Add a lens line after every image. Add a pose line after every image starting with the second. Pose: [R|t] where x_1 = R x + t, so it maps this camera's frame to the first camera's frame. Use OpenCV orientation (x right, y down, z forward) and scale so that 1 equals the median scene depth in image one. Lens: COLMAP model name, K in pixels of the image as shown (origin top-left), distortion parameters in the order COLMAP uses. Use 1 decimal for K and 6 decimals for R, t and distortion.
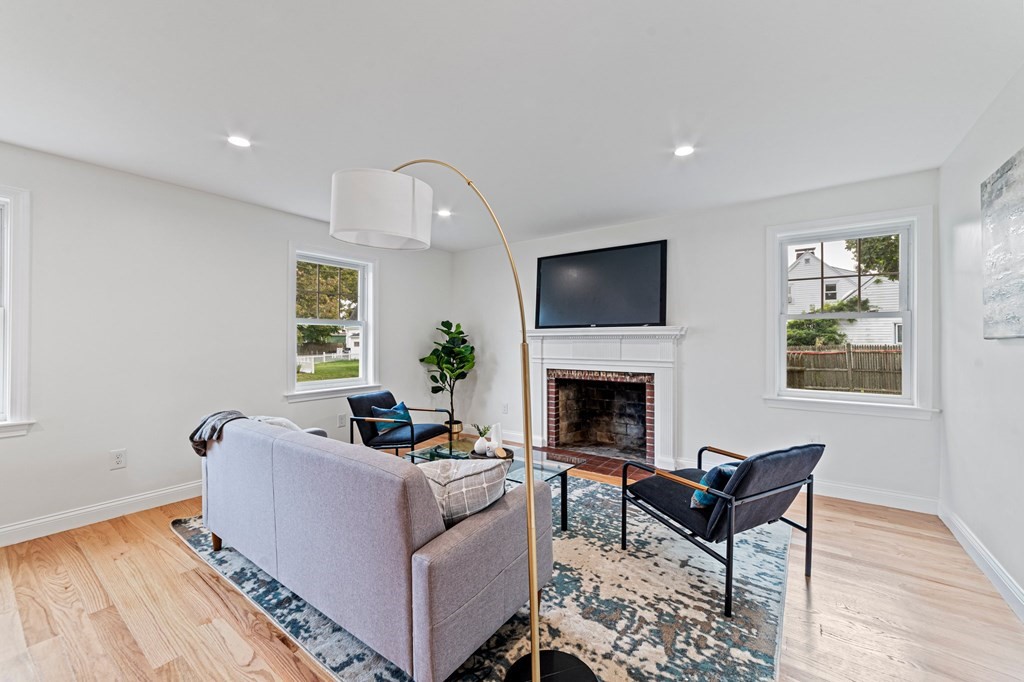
lens RADIAL K [[404.5, 0, 516.6], [0, 404.5, 342.8], [0, 0, 1]] dist [-0.010180, 0.002346]
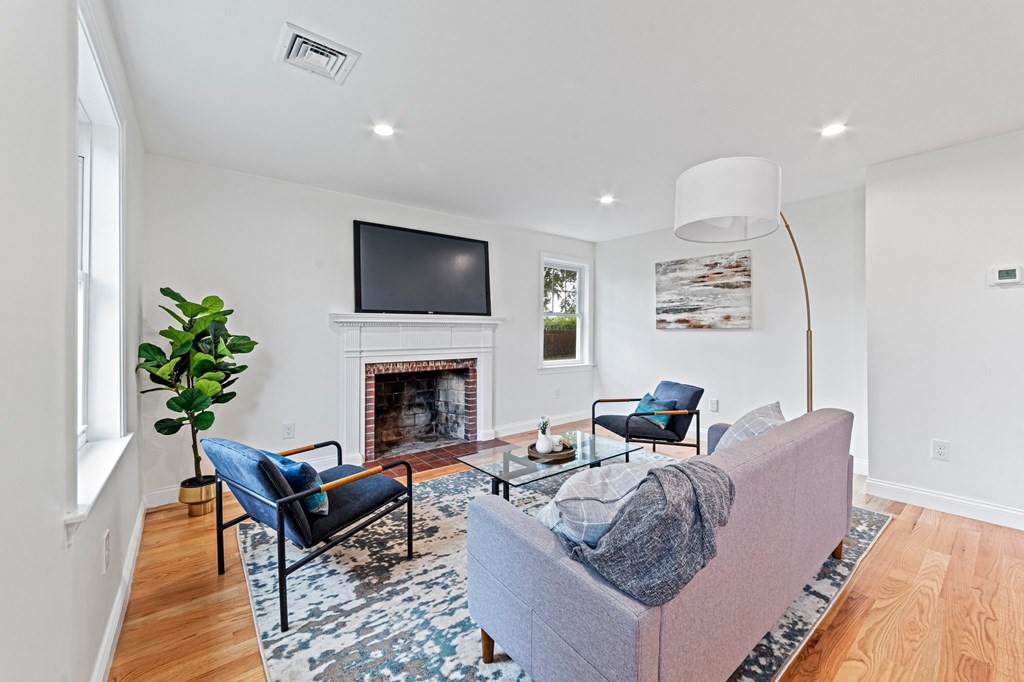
lens RADIAL K [[404.5, 0, 511.8], [0, 404.5, 332.5], [0, 0, 1]] dist [-0.010180, 0.002346]
pose [[0.278013, -0.004859, 0.960565, -0.684761], [0.001804, 0.999988, 0.004536, -0.000079], [-0.960576, 0.000472, 0.278019, 0.576852]]
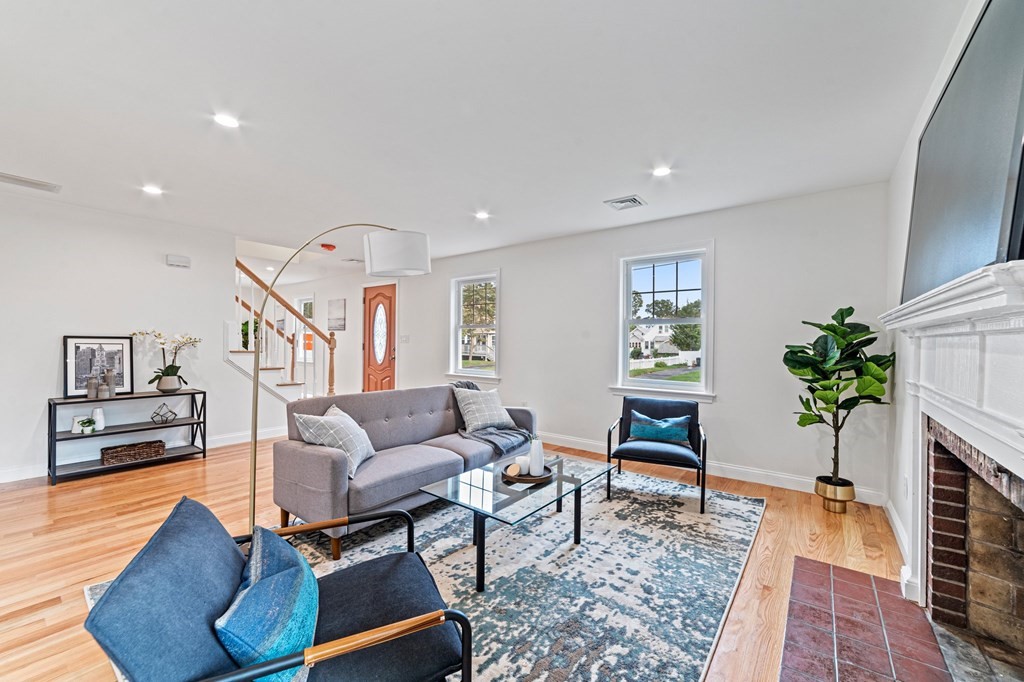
lens RADIAL K [[404.5, 0, 510.3], [0, 404.5, 344.6], [0, 0, 1]] dist [-0.010180, 0.002346]
pose [[-0.041616, 0.011794, -0.999064, 0.553093], [-0.008860, 0.999887, 0.012173, -0.003315], [0.999094, 0.009358, -0.041507, 0.694472]]
